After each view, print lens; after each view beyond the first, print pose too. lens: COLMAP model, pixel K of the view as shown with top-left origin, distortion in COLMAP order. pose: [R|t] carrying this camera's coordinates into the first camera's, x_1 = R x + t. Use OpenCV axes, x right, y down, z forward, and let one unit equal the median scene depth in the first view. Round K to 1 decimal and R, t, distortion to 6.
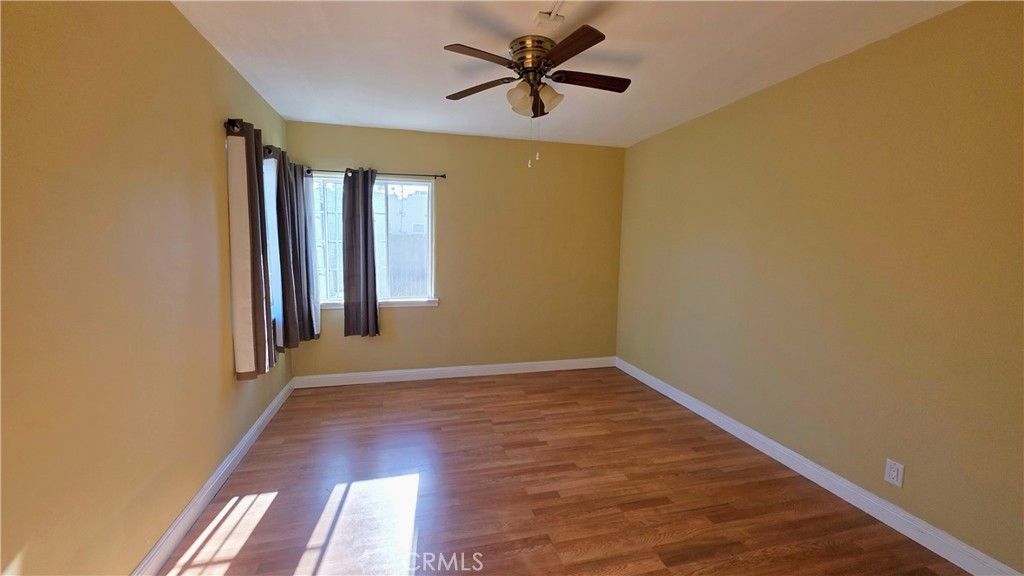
lens RADIAL K [[408.2, 0, 510.4], [0, 408.2, 283.8], [0, 0, 1]] dist [0.001751, -0.000238]
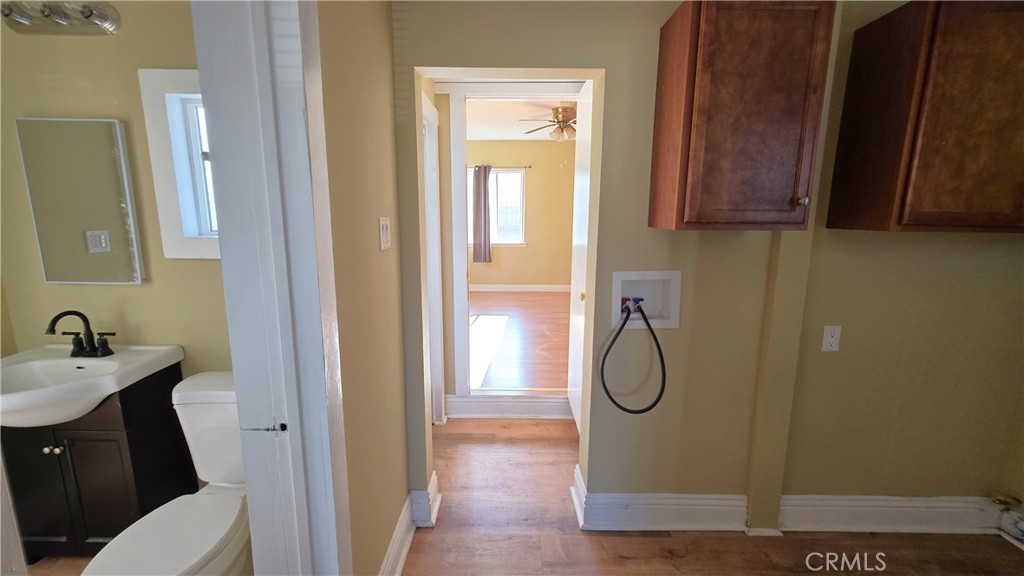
lens RADIAL K [[408.2, 0, 510.4], [0, 408.2, 283.8], [0, 0, 1]] dist [0.001751, -0.000238]
pose [[0.966512, 0.029419, -0.254931, 0.197456], [-0.015374, 0.998261, 0.056908, 0.116813], [0.256162, -0.051083, 0.965283, -0.649687]]
